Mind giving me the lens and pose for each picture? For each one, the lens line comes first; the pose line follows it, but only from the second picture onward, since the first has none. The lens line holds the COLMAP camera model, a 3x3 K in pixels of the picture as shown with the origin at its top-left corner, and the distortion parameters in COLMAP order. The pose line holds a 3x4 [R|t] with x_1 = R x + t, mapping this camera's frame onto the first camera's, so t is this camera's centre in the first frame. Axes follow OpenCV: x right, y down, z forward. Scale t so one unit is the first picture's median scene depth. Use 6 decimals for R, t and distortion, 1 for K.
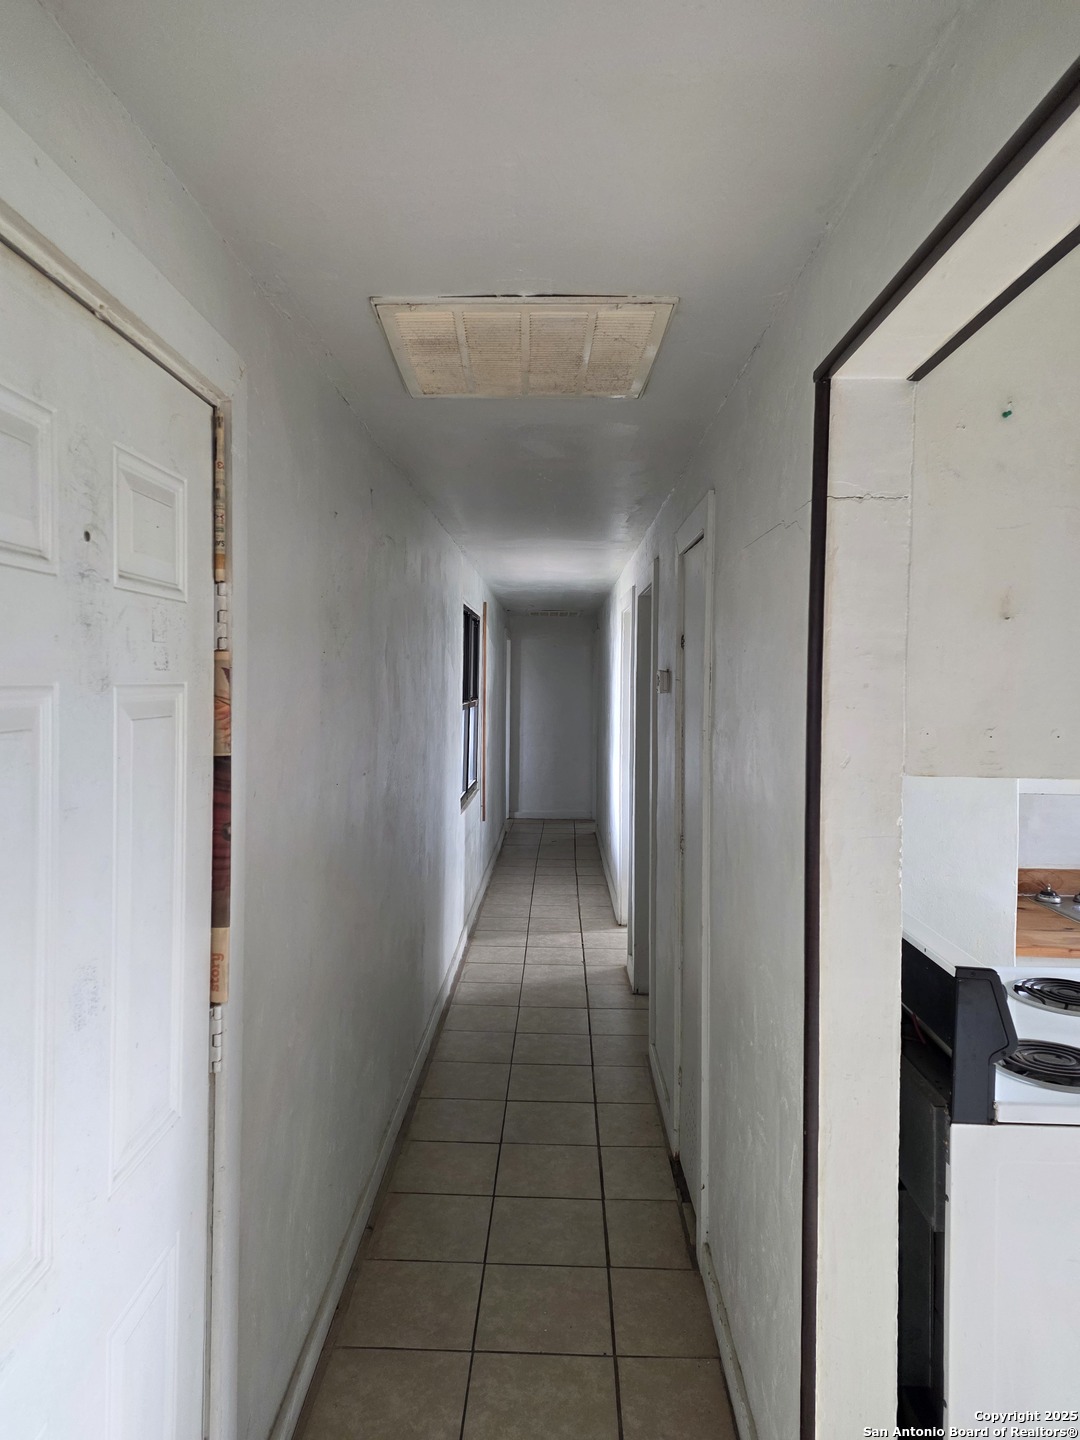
lens RADIAL K [[928.8, 0, 531.7], [0, 928.8, 703.1], [0, 0, 1]] dist [0.072248, -0.069571]
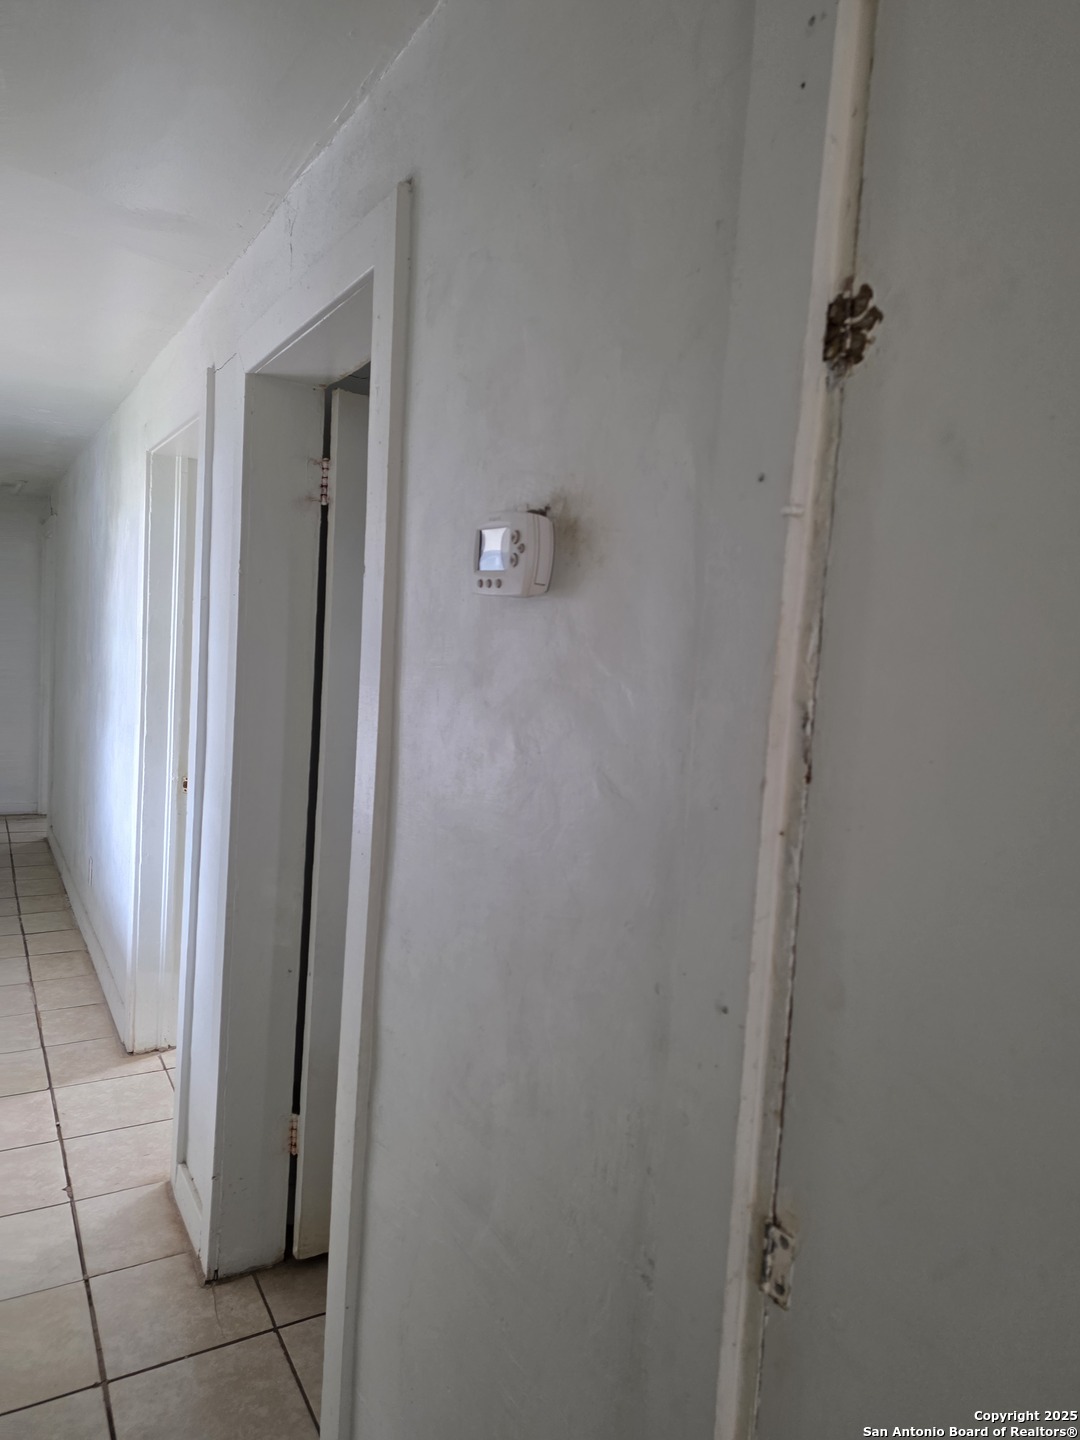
lens RADIAL K [[977.4, 0, 540.0], [0, 977.4, 720.0], [0, 0, 1]] dist [0.083242, -0.080022]
pose [[0.849590, -0.000397, 0.527444, -0.005047], [-0.038775, 0.997247, 0.063208, 0.004067], [-0.526017, -0.074153, 0.847235, 0.386635]]
